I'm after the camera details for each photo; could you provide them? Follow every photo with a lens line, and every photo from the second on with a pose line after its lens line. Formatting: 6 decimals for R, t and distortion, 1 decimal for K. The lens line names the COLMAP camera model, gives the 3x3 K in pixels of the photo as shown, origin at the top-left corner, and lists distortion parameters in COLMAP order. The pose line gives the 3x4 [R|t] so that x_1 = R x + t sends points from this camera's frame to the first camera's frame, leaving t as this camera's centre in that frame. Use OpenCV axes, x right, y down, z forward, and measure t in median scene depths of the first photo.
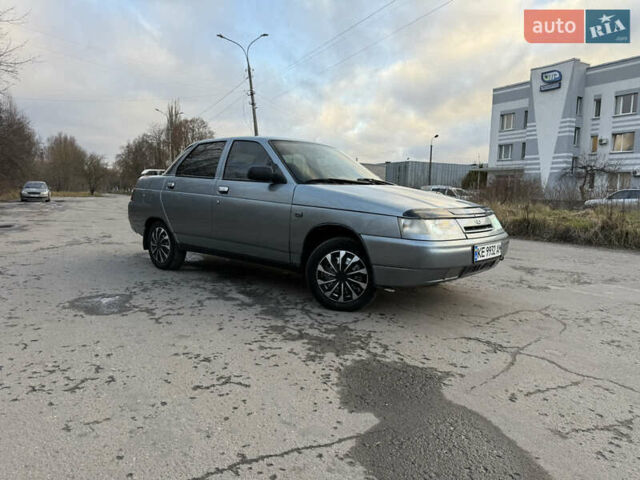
lens RADIAL K [[453.1, 0, 324.3], [0, 453.1, 237.4], [0, 0, 1]] dist [0.057684, -0.072613]
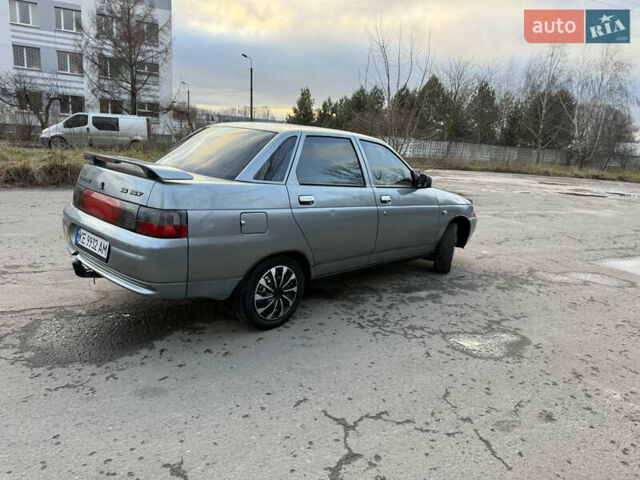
lens RADIAL K [[453.1, 0, 323.2], [0, 453.1, 243.0], [0, 0, 1]] dist [0.057684, -0.072613]
pose [[0.061429, -0.246893, 0.967094, -1.477240], [0.021478, 0.969026, 0.246022, -0.319619], [-0.997880, 0.005658, 0.064829, 1.368183]]
